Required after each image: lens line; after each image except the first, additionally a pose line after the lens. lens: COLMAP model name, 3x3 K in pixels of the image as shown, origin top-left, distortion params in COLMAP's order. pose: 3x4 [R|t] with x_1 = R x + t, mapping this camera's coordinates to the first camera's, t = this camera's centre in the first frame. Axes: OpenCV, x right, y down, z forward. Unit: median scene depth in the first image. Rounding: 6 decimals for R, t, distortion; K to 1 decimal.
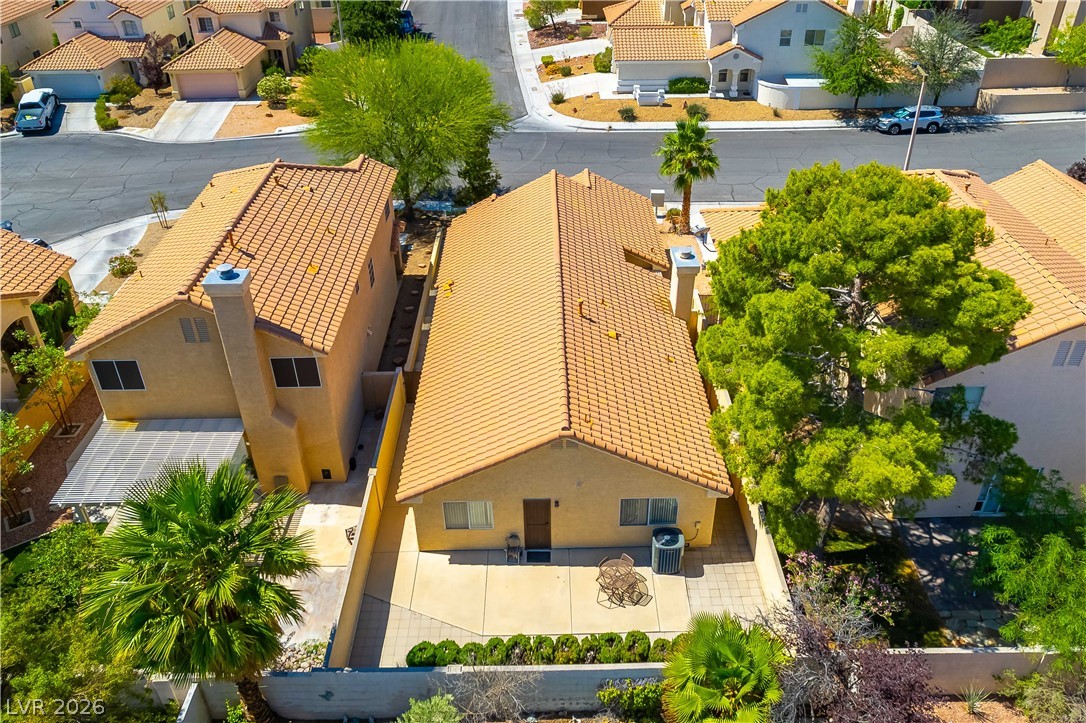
lens RADIAL K [[796.0, 0, 531.4], [0, 796.0, 353.6], [0, 0, 1]] dist [-0.050549, 0.044653]
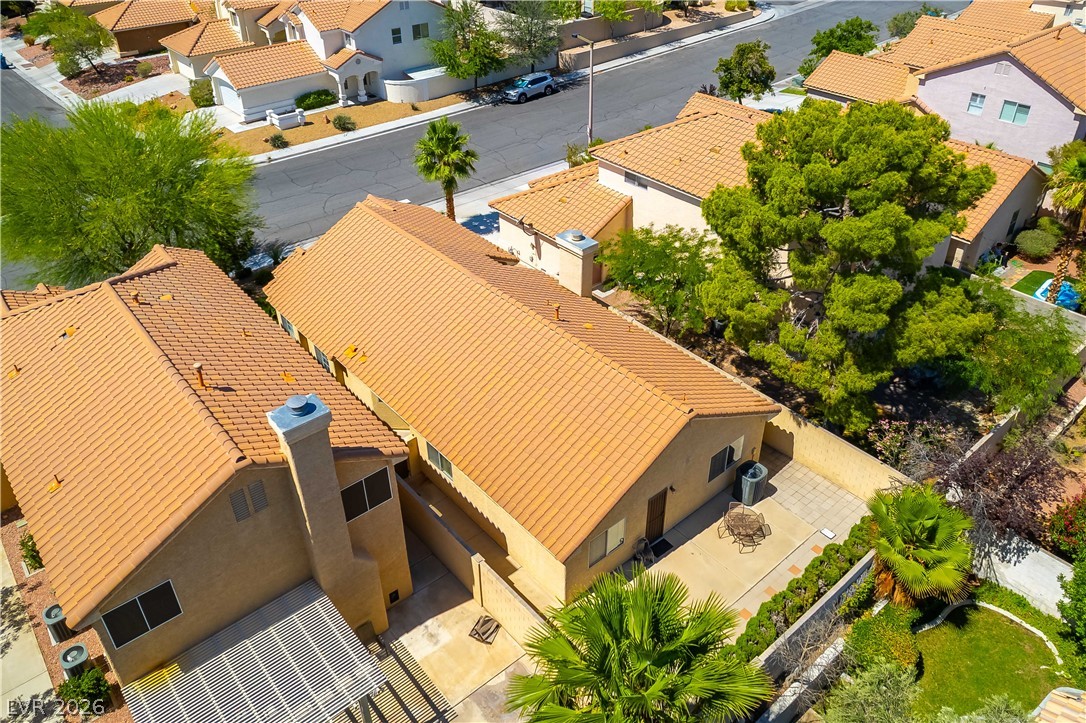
lens RADIAL K [[796.0, 0, 523.8], [0, 796.0, 346.0], [0, 0, 1]] dist [-0.050549, 0.044653]
pose [[0.770575, -0.355858, 0.528753, -0.257074], [0.364146, 0.926688, 0.092988, -0.063493], [-0.523080, 0.120889, 0.843667, 0.094142]]
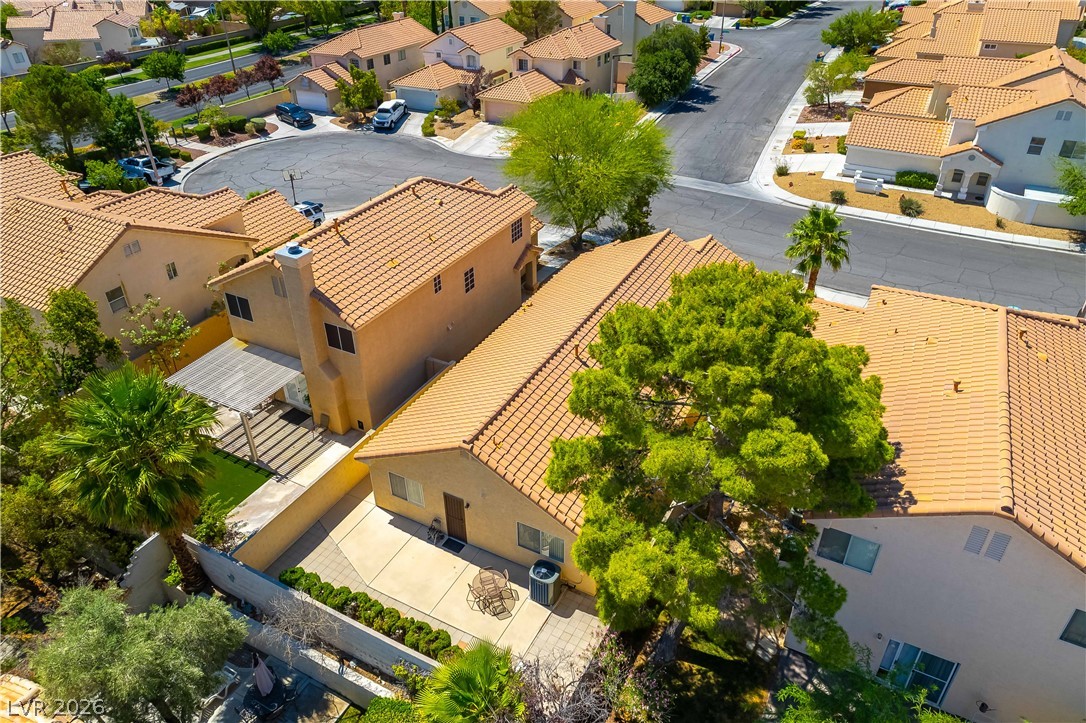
lens RADIAL K [[689.8, 0, 541.5], [0, 689.8, 372.3], [0, 0, 1]] dist [-0.040697, 0.034474]
pose [[0.884923, 0.273897, -0.376686, 0.194587], [-0.271469, 0.960532, 0.060681, -0.036553], [0.378439, 0.048561, 0.924351, 0.050982]]
